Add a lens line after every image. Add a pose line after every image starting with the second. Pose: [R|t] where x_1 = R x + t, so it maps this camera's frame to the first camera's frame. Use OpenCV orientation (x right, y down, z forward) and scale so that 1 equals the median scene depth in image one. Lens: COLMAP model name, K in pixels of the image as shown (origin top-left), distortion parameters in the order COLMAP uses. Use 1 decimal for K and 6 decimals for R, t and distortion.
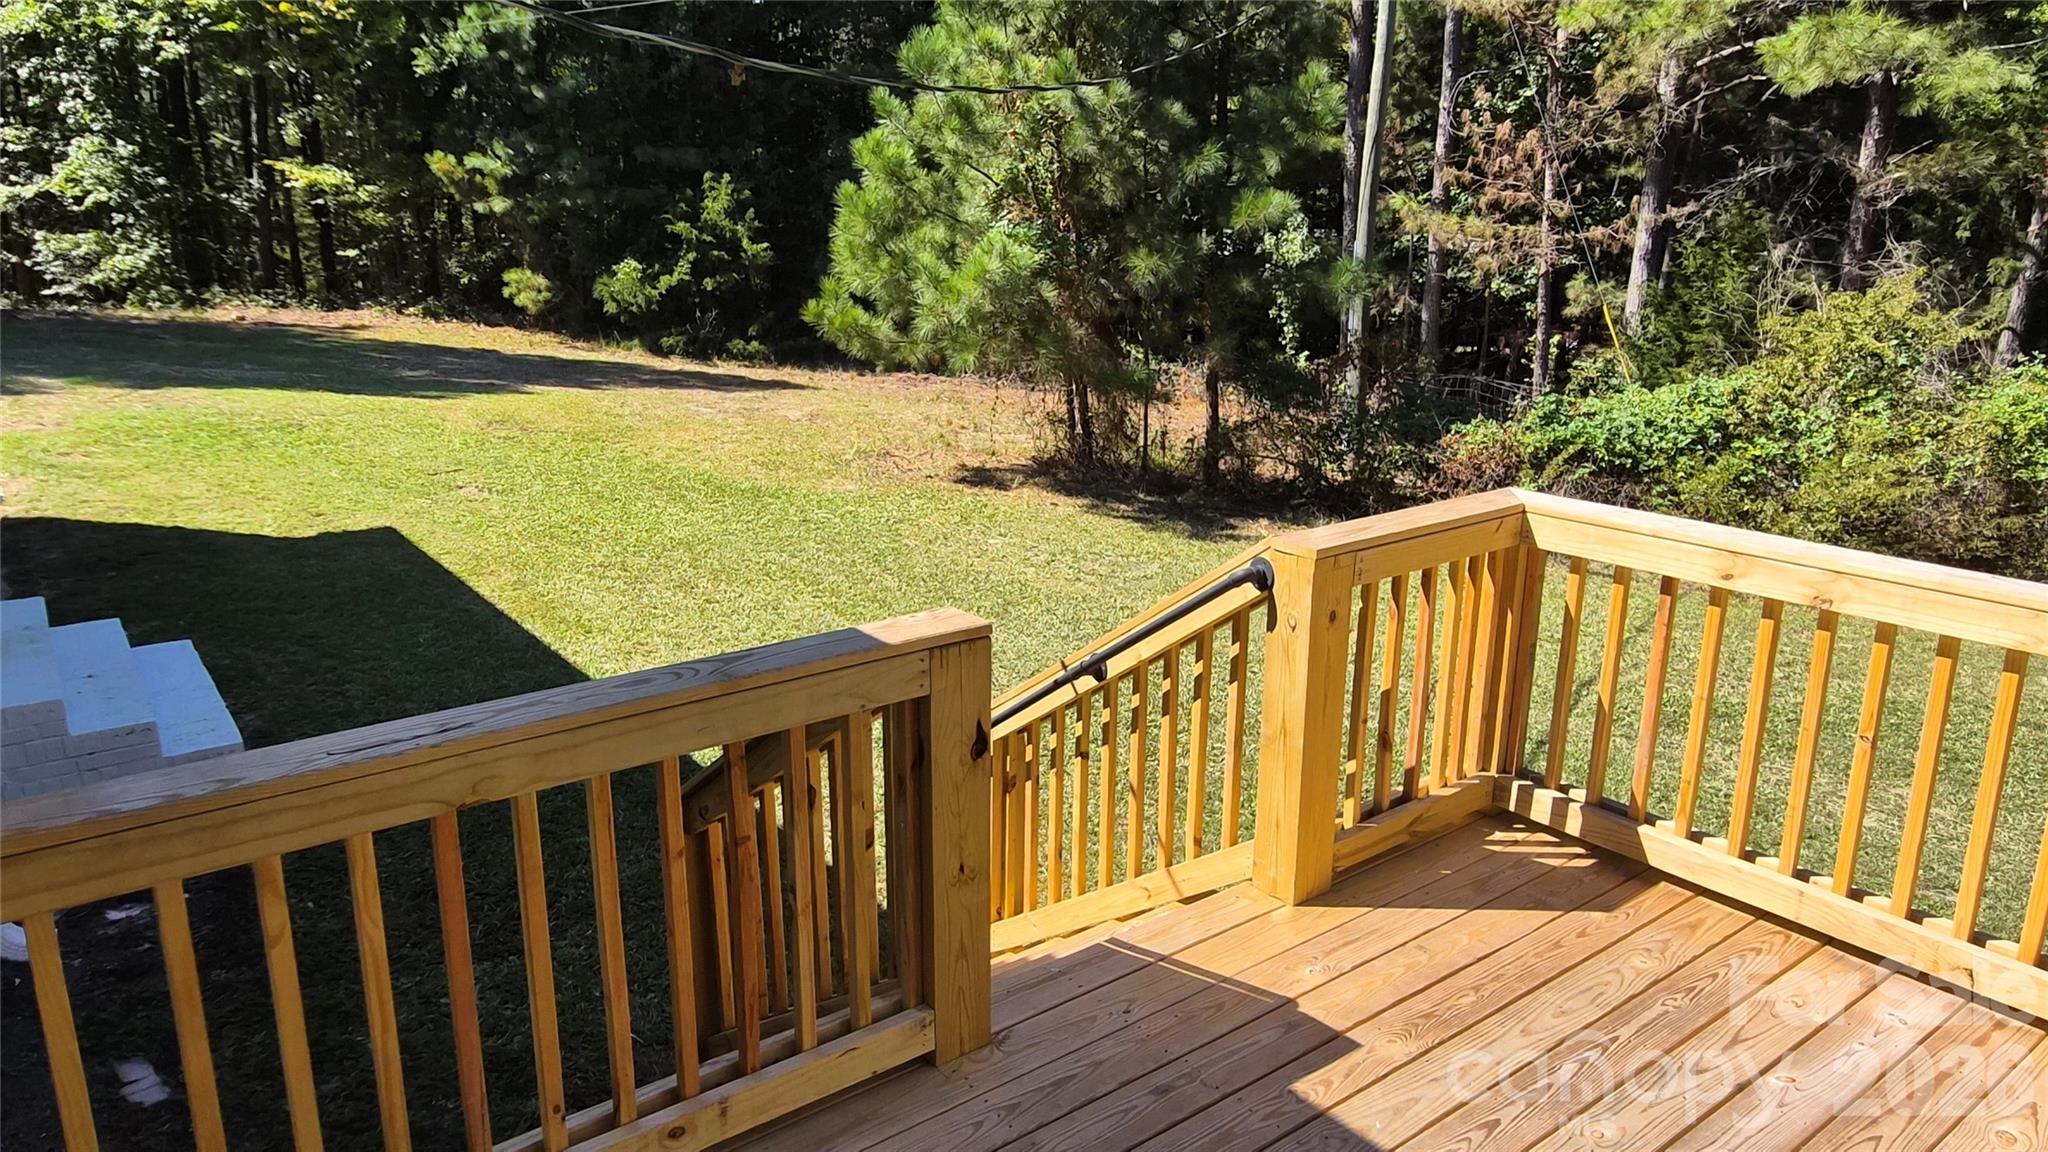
lens RADIAL K [[1369.2, 0, 1019.4], [0, 1369.2, 579.0], [0, 0, 1]] dist [0.003856, 0.003244]
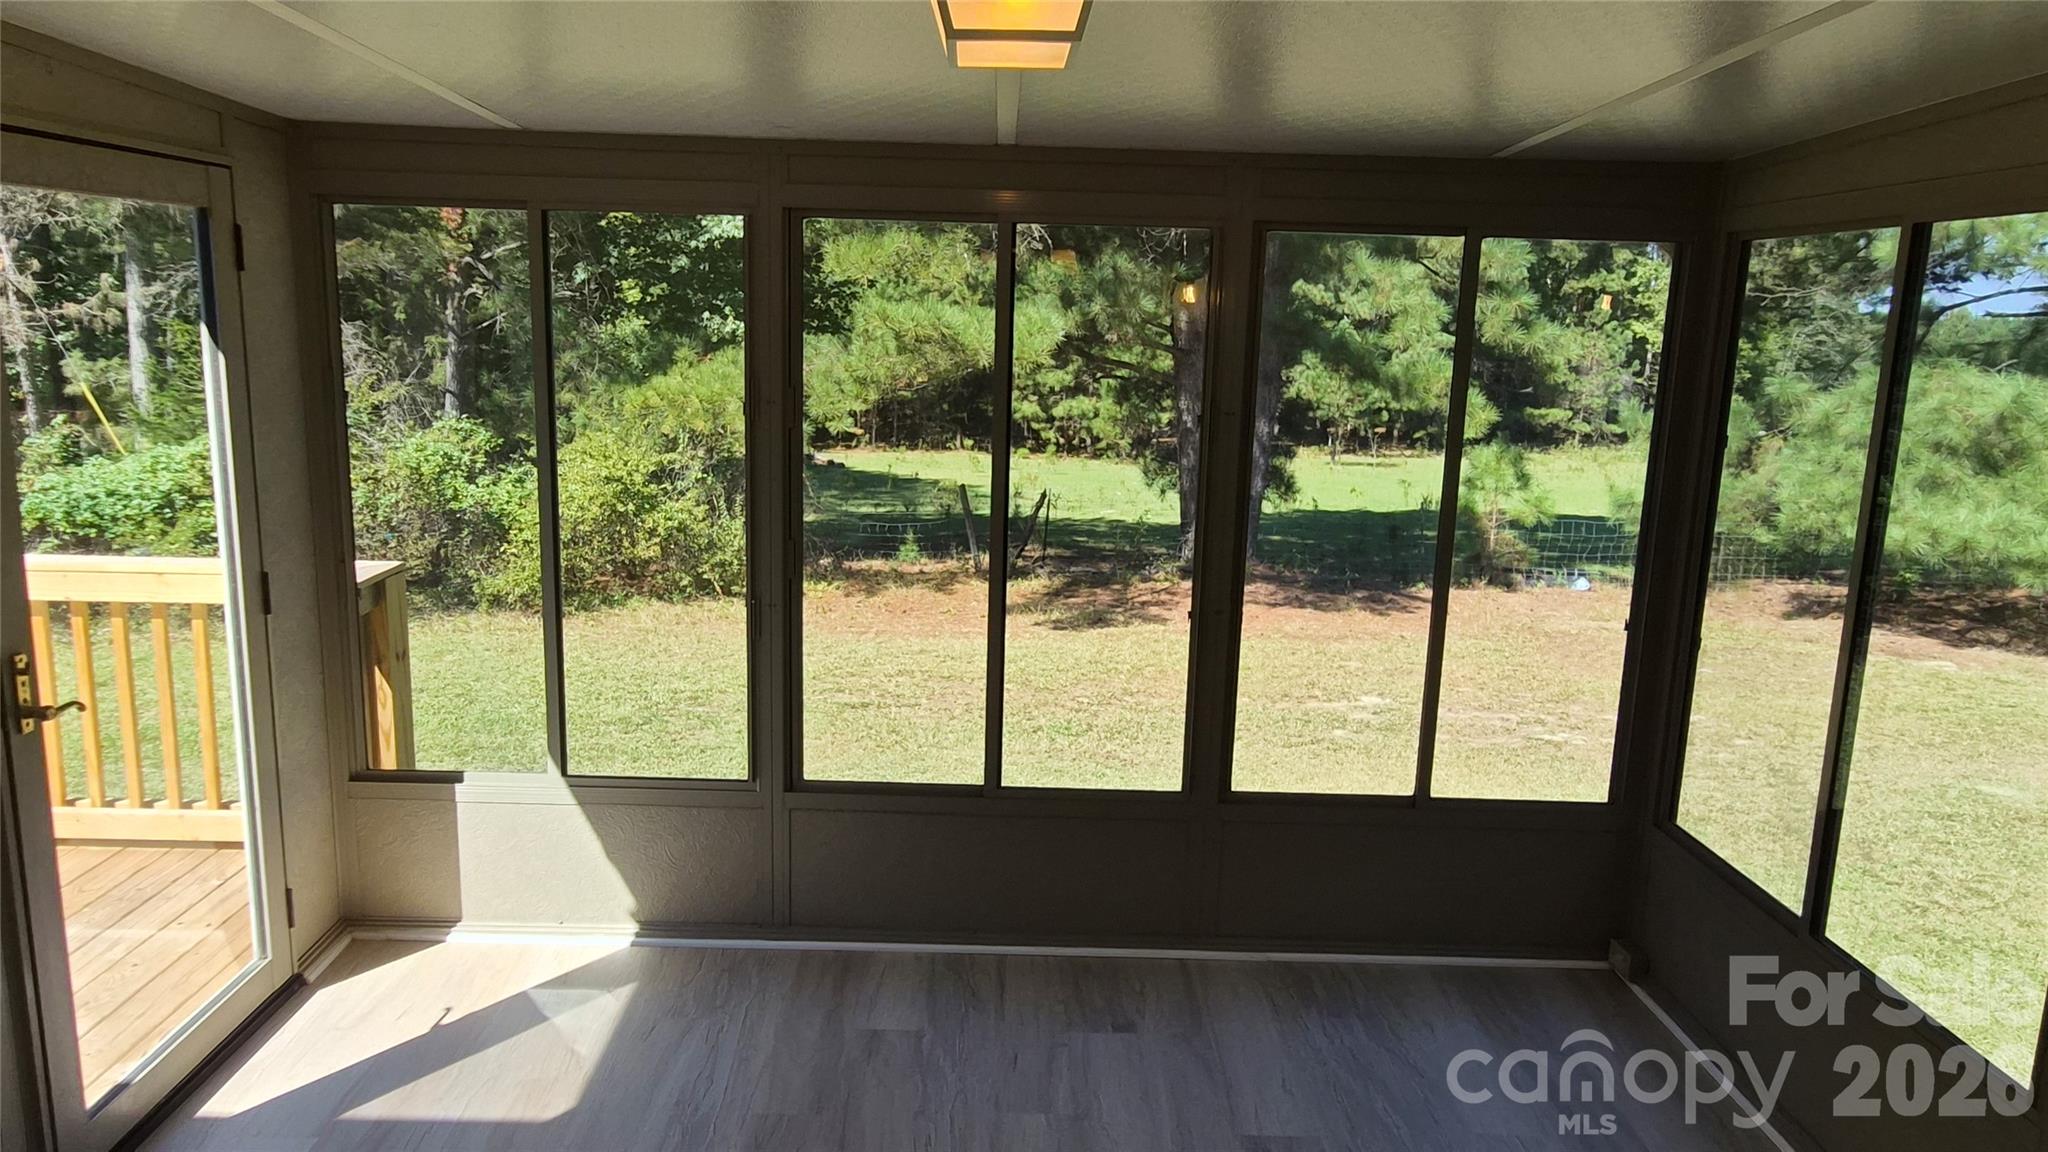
lens RADIAL K [[1369.2, 0, 1021.5], [0, 1369.2, 572.6], [0, 0, 1]] dist [0.003856, 0.003244]
pose [[0.603610, -0.138615, 0.785138, 0.042109], [0.183500, 0.982486, 0.032383, 0.031880], [-0.775876, 0.124527, 0.618474, -0.141479]]
